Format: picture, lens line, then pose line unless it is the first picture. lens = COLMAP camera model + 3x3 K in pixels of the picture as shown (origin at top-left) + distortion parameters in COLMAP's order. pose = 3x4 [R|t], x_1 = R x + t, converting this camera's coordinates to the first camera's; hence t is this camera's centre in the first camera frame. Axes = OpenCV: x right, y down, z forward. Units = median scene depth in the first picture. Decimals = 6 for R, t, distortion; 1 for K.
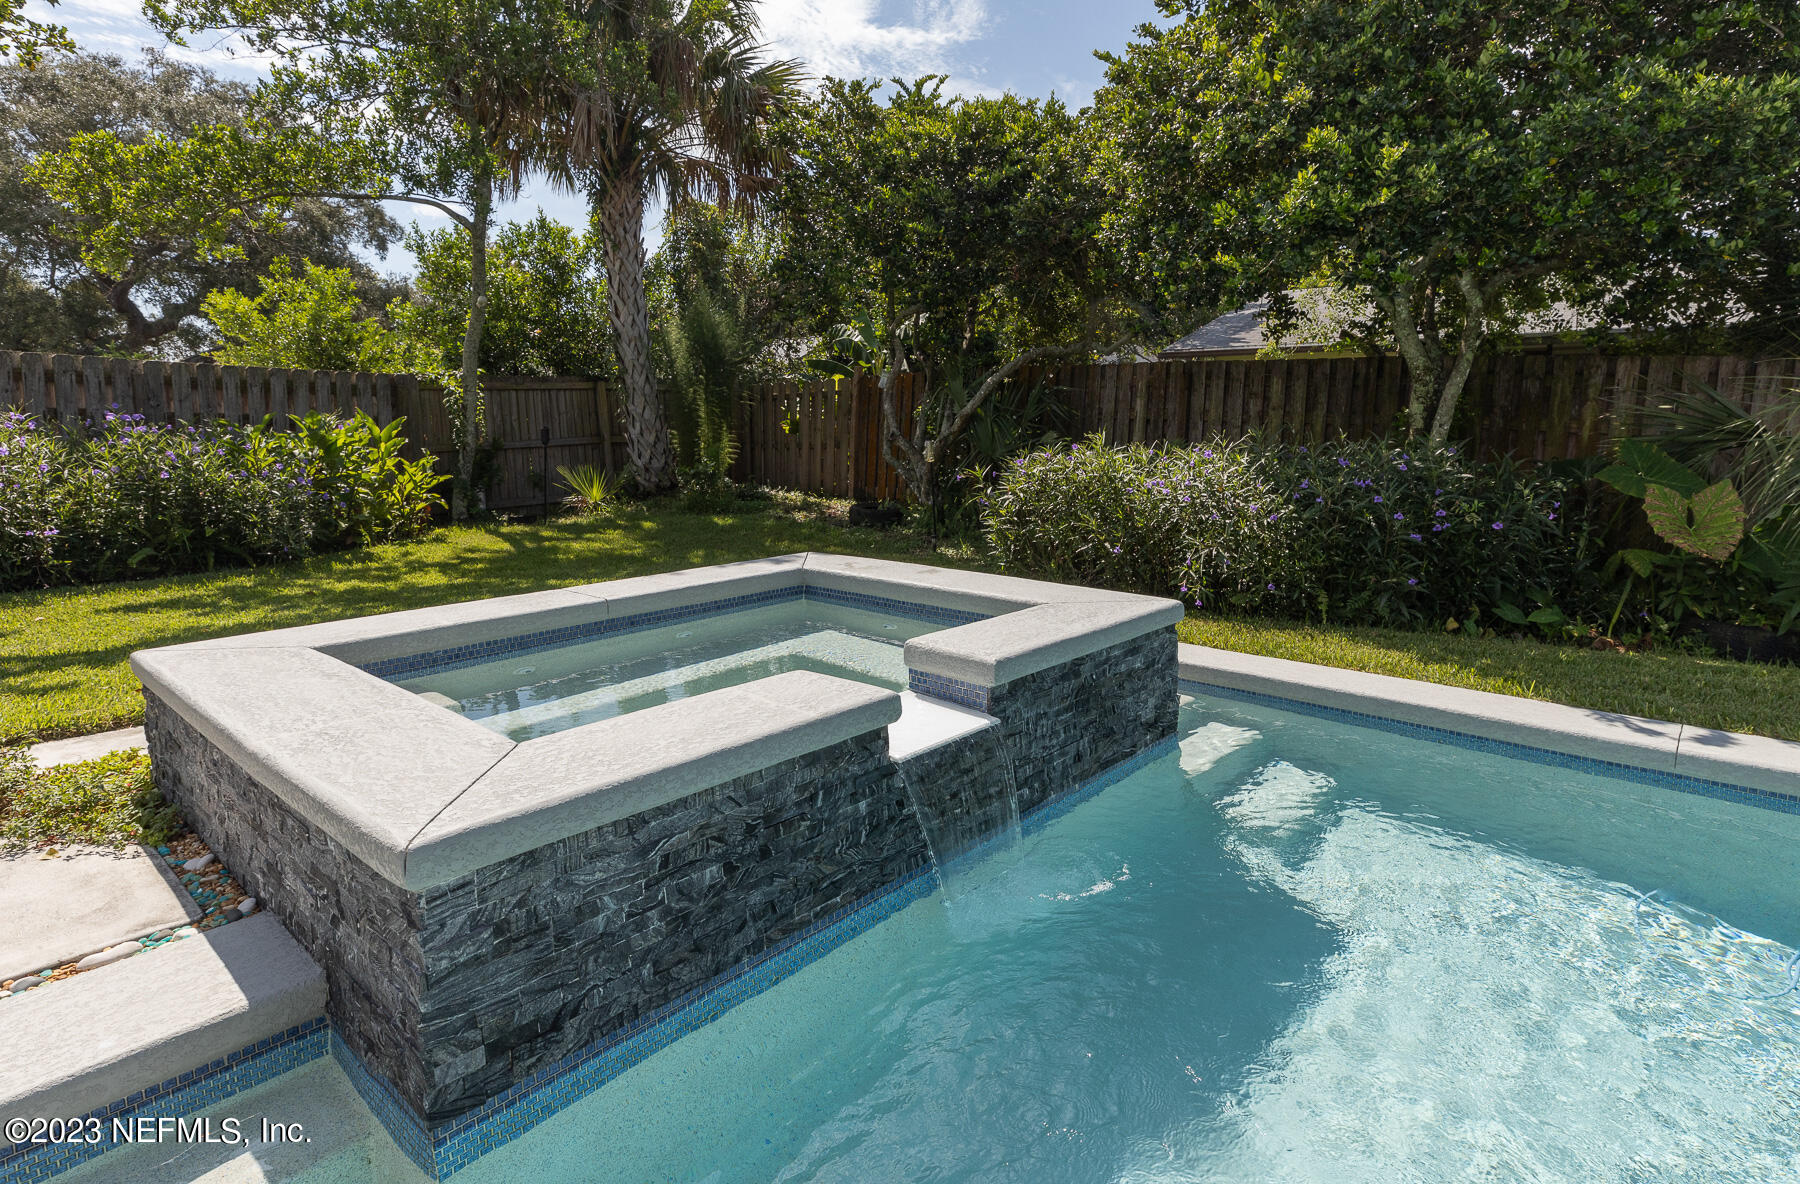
lens RADIAL K [[963.7, 0, 925.7], [0, 963.7, 570.6], [0, 0, 1]] dist [0.003497, -0.000187]
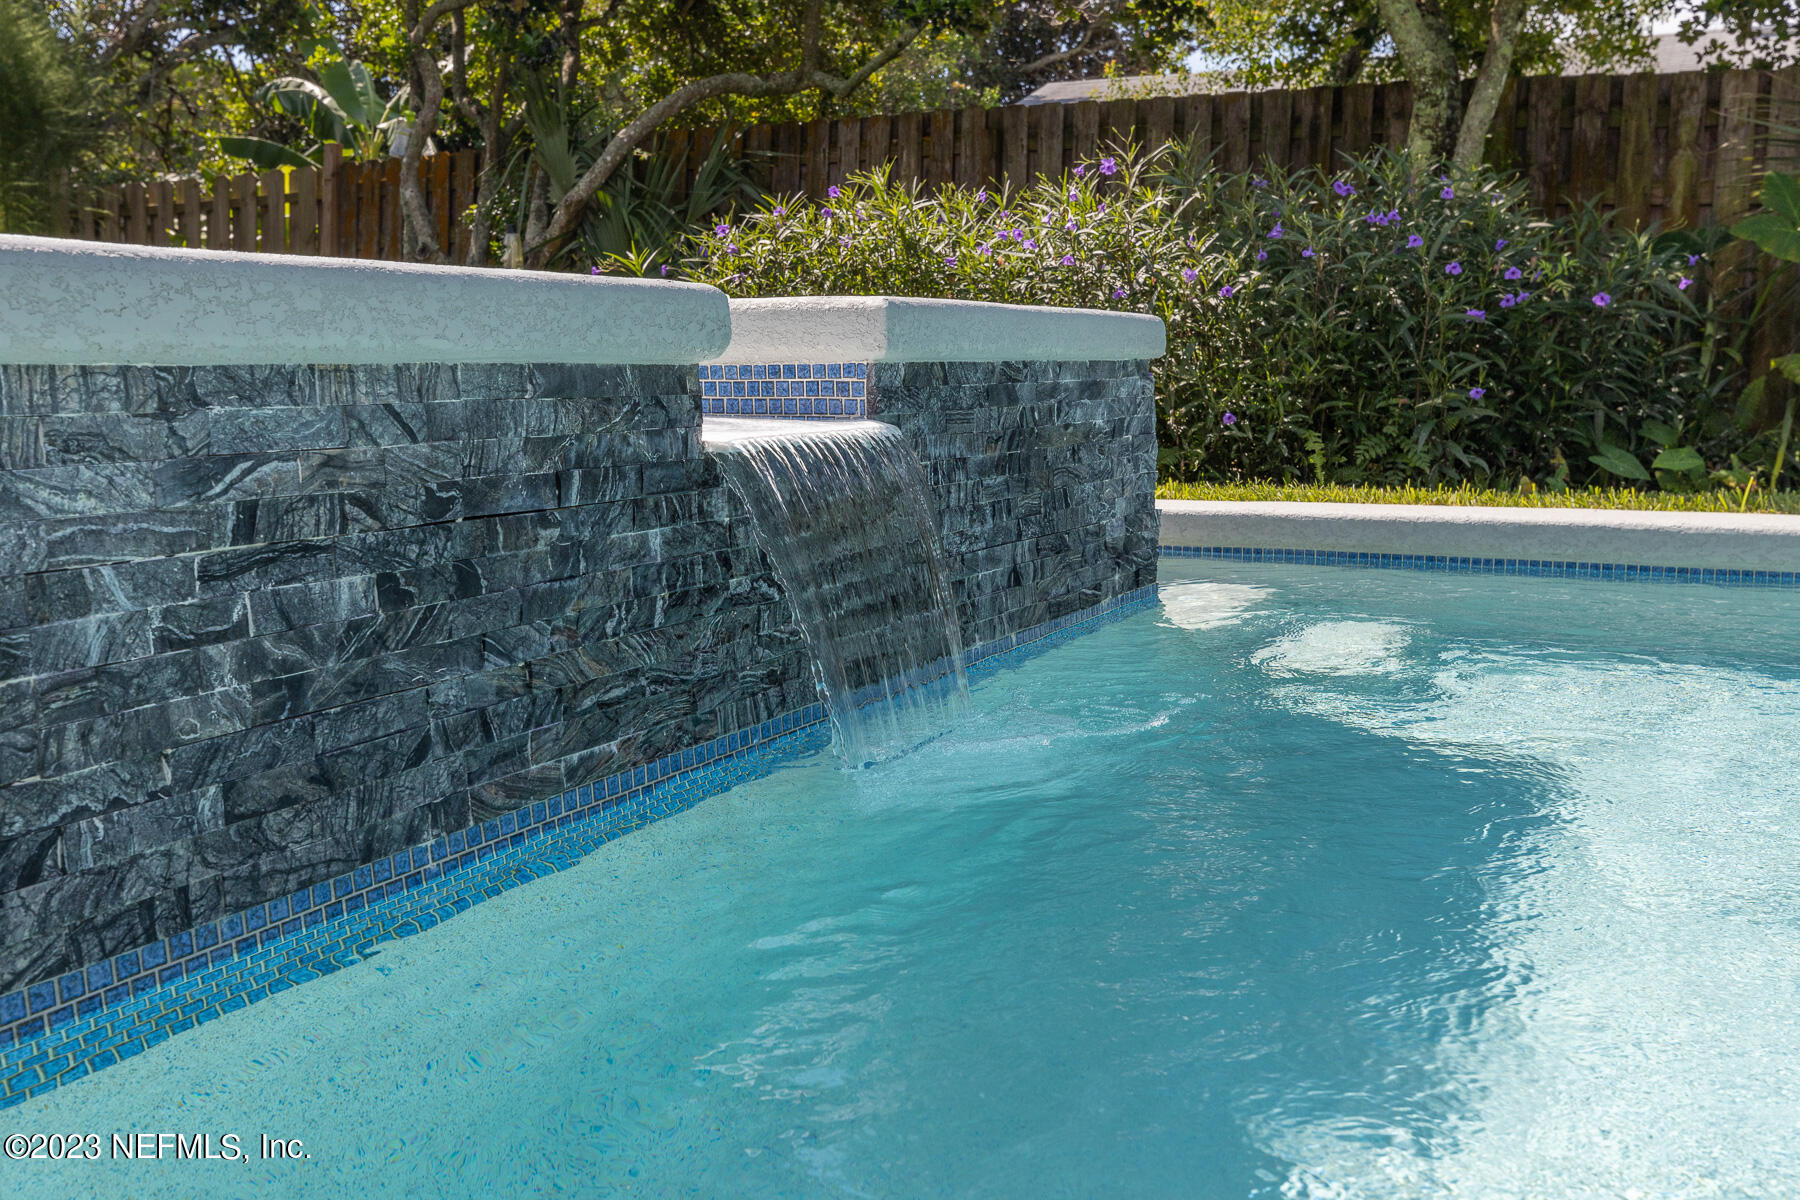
lens RADIAL K [[1800.3, 0, 899.7], [0, 1800.3, 601.2], [0, 0, 1]] dist [-0.003192, 0.014348]
pose [[0.968515, -0.032958, 0.246765, -0.171745], [0.035673, 0.999342, -0.006537, 0.303231], [-0.246387, 0.015134, 0.969053, 0.212110]]
